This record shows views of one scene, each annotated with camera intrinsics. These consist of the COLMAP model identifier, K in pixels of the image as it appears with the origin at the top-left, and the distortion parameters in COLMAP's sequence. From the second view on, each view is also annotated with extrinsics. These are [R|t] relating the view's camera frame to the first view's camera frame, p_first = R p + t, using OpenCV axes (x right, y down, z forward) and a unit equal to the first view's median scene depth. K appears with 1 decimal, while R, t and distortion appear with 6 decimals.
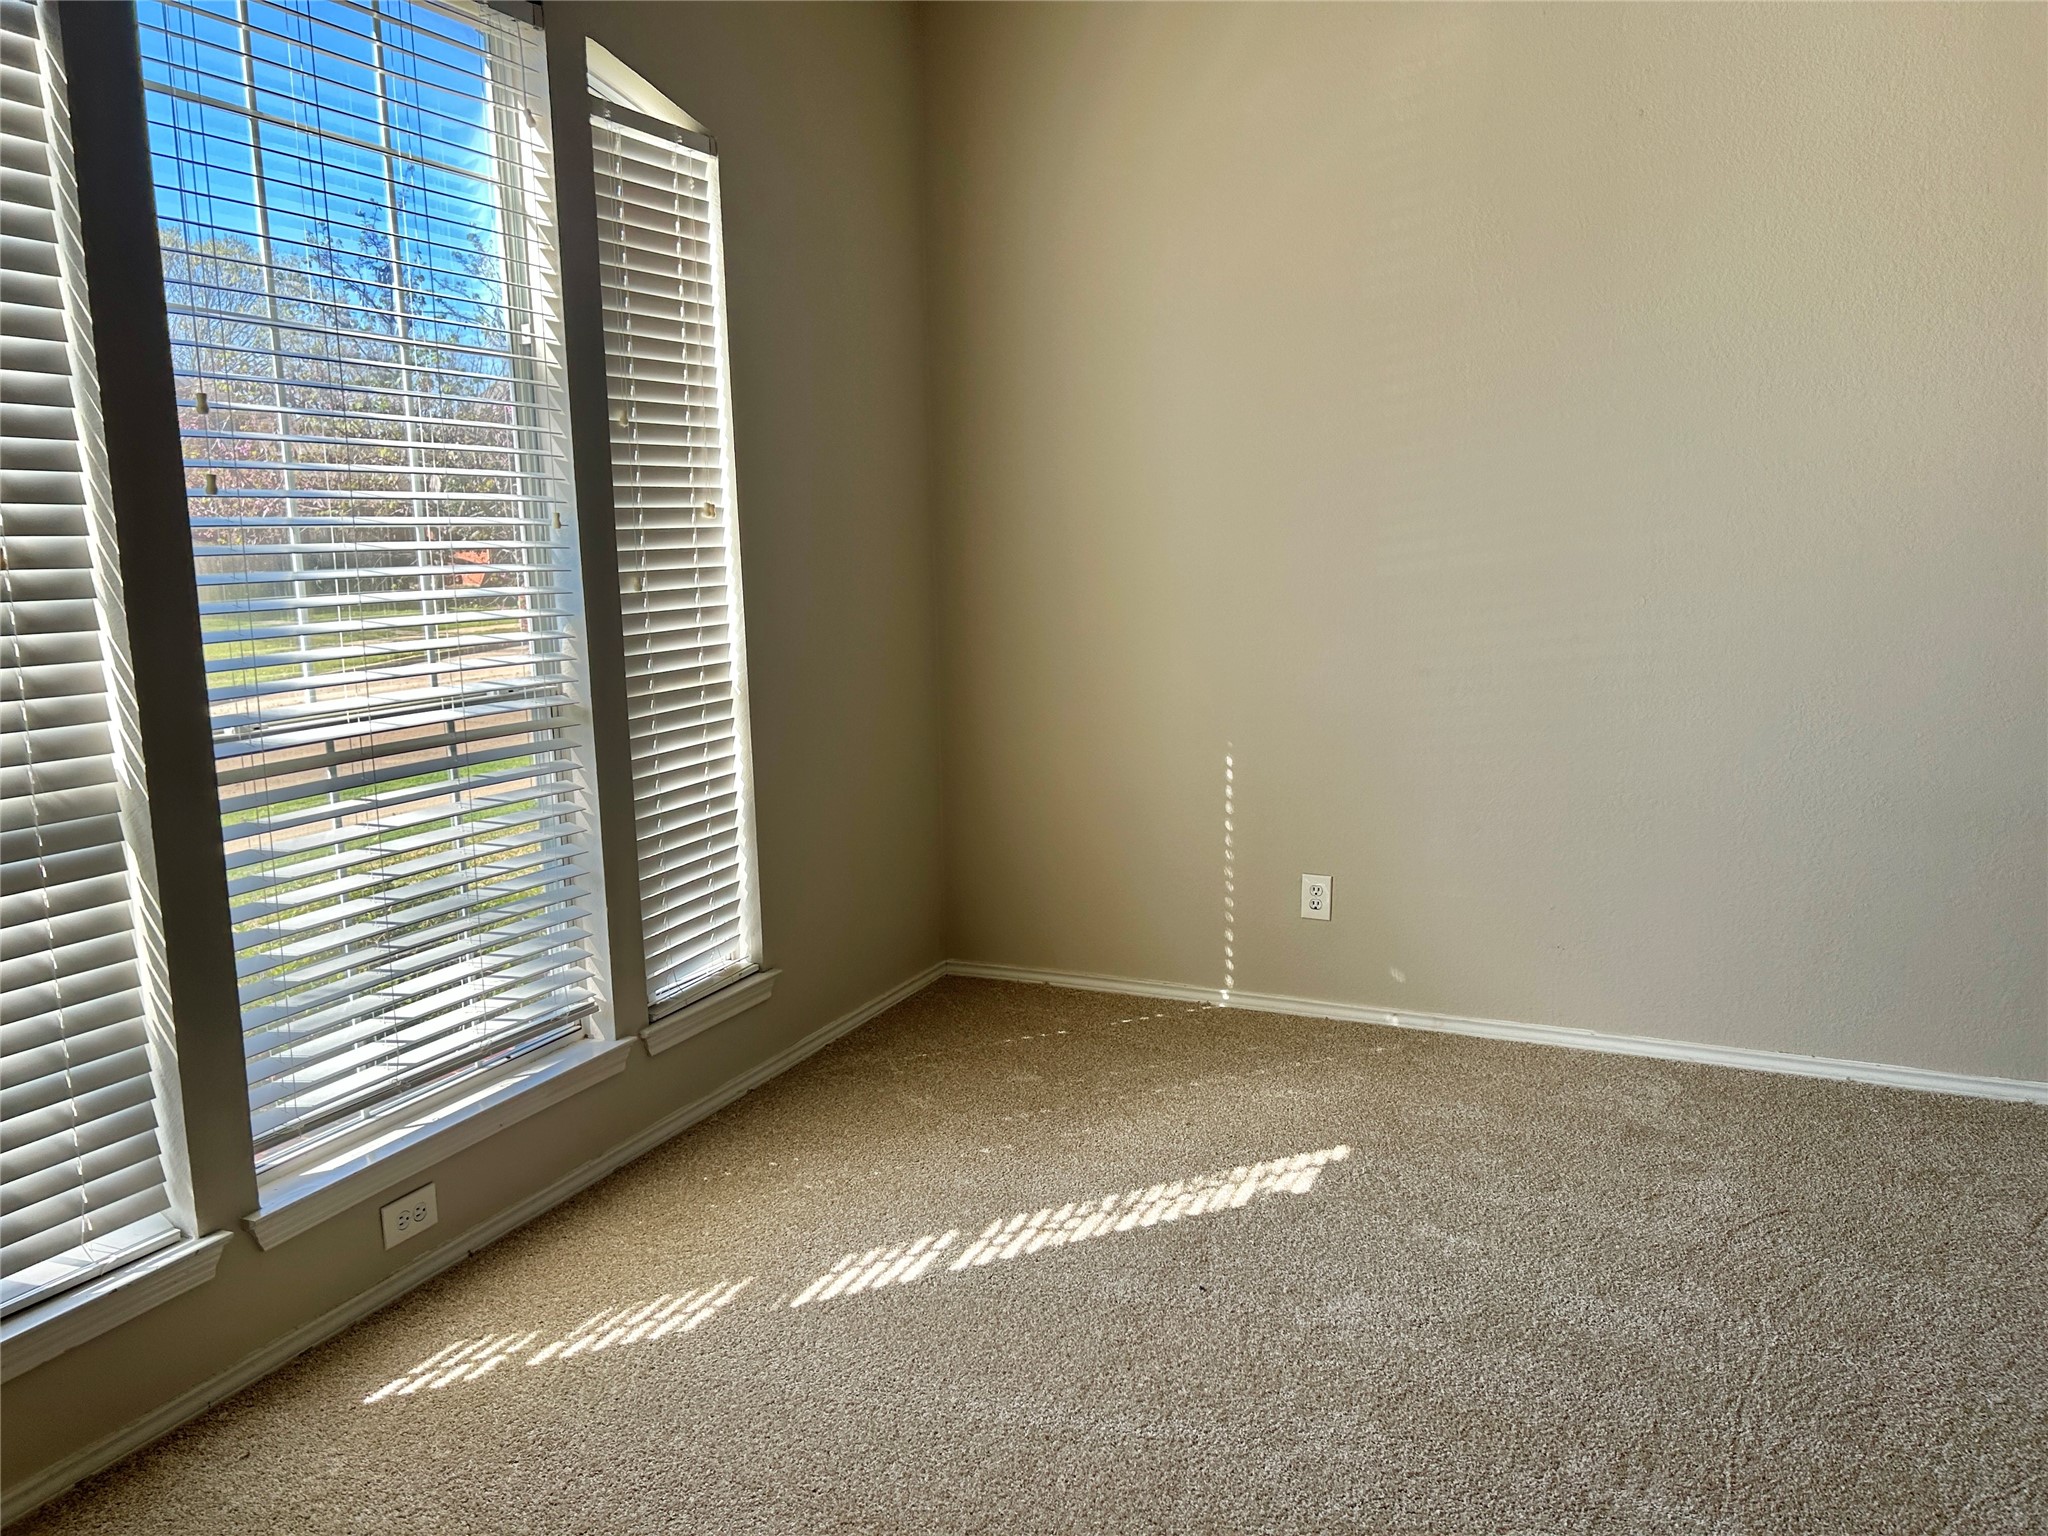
lens RADIAL K [[1530.2, 0, 1018.9], [0, 1530.2, 782.5], [0, 0, 1]] dist [0.058229, -0.072427]
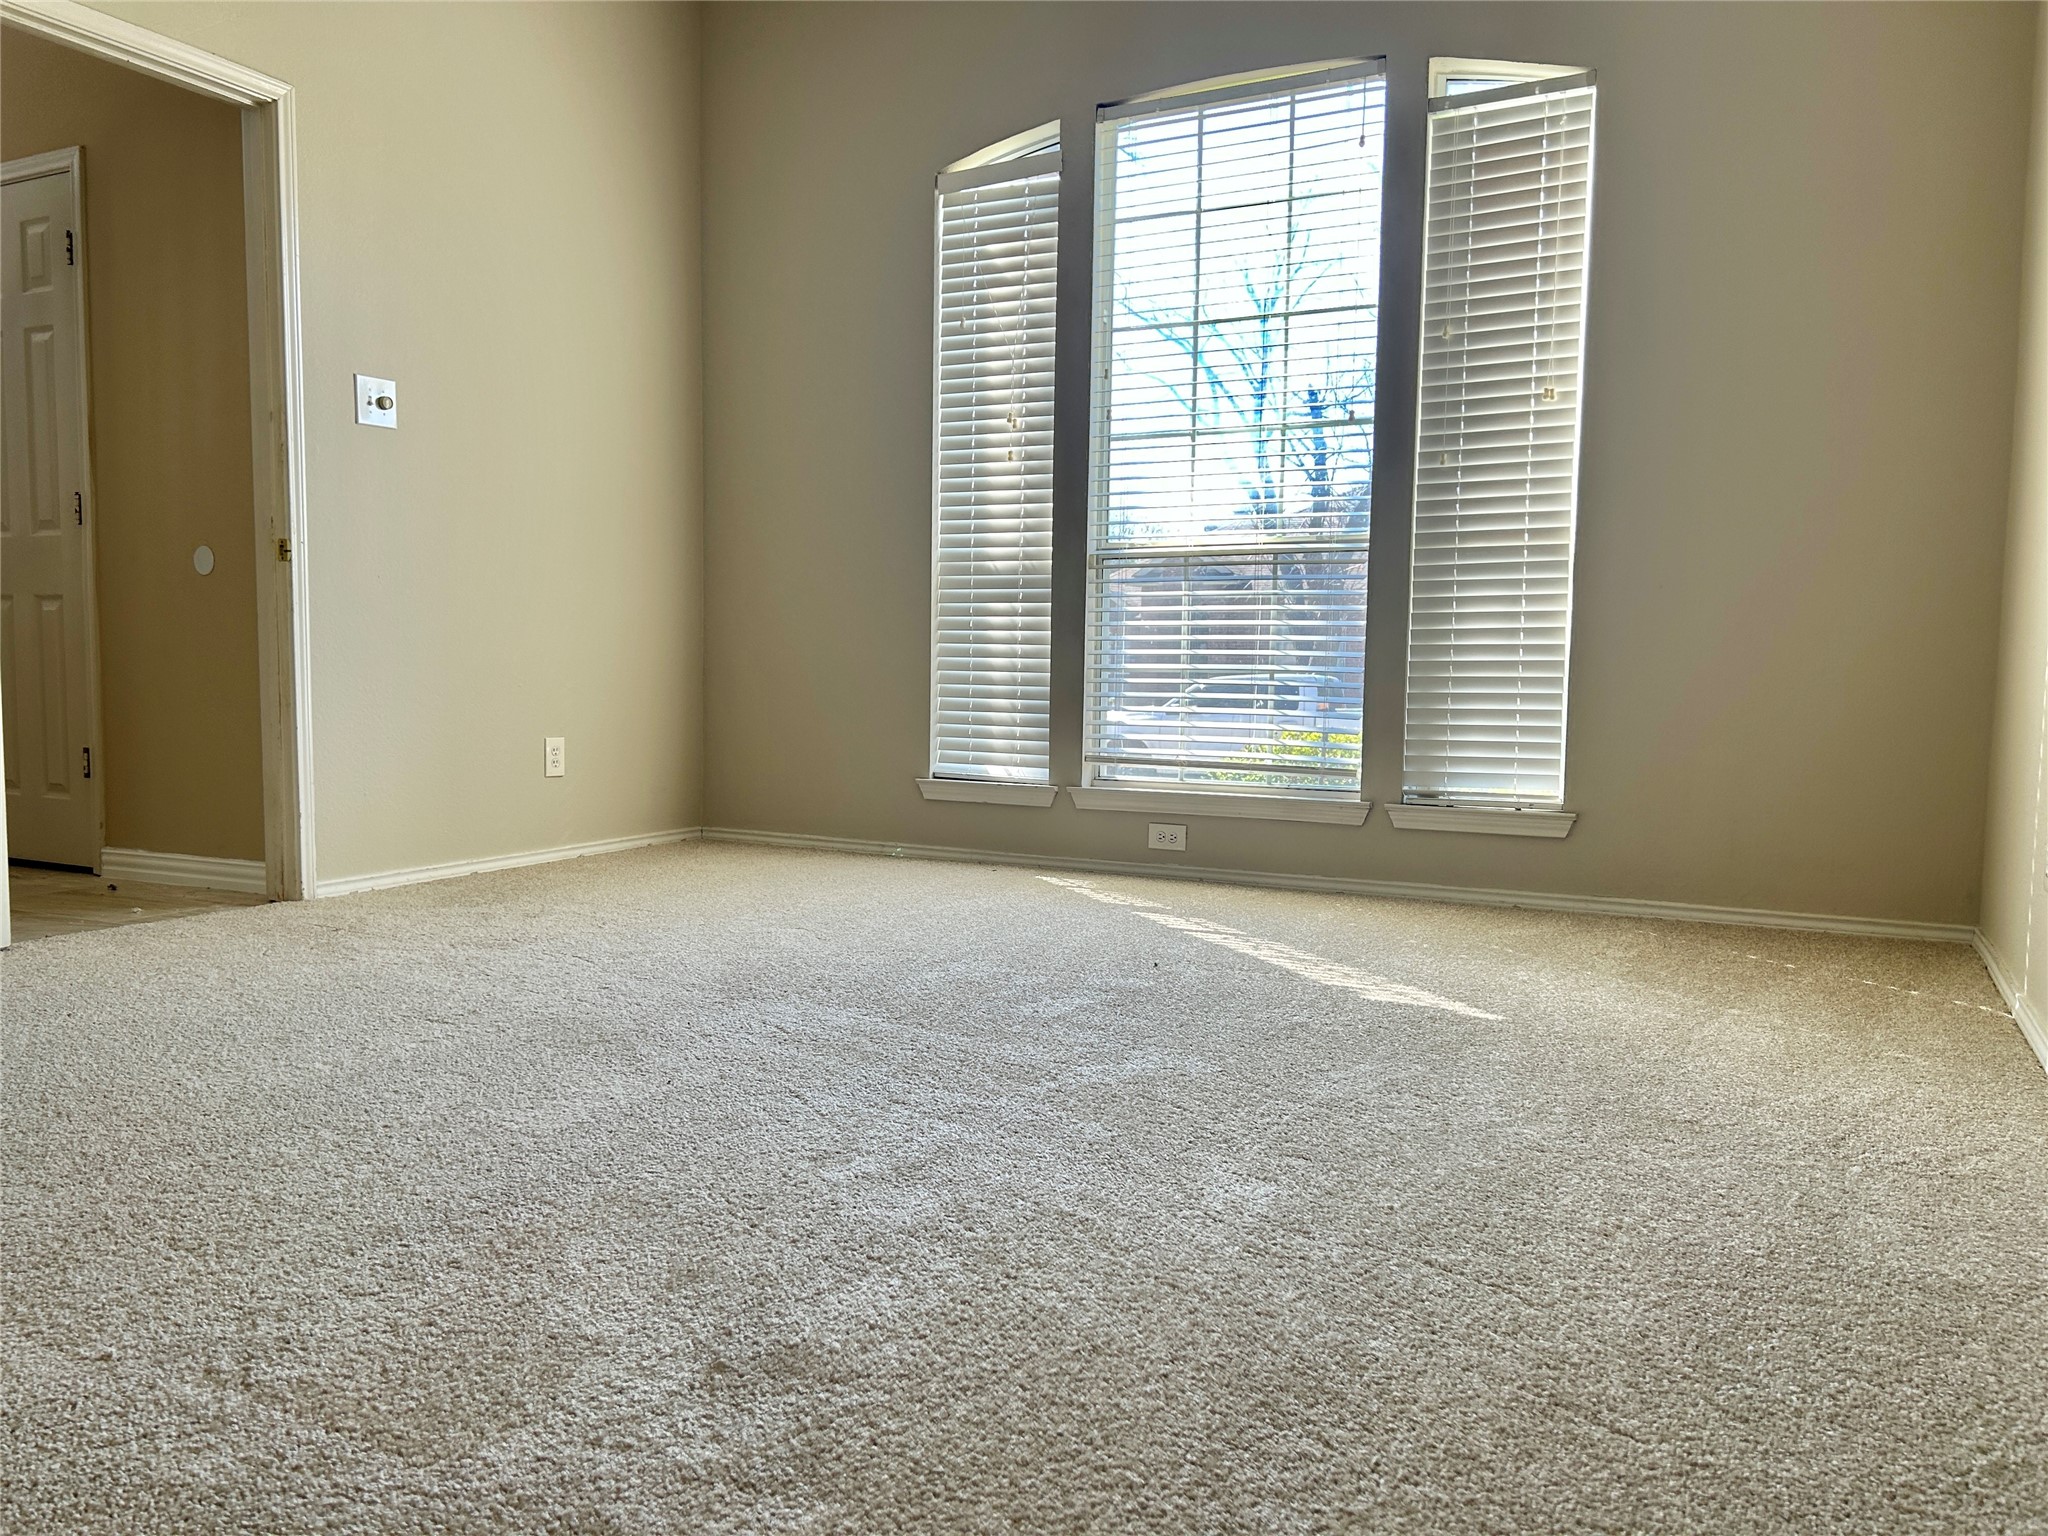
lens RADIAL K [[1530.2, 0, 1018.9], [0, 1530.2, 782.5], [0, 0, 1]] dist [0.058229, -0.072427]
pose [[-0.039536, 0.099736, -0.994228, 1.043484], [-0.166106, 0.980506, 0.104964, 0.058071], [0.985315, 0.169297, -0.022198, 0.698838]]
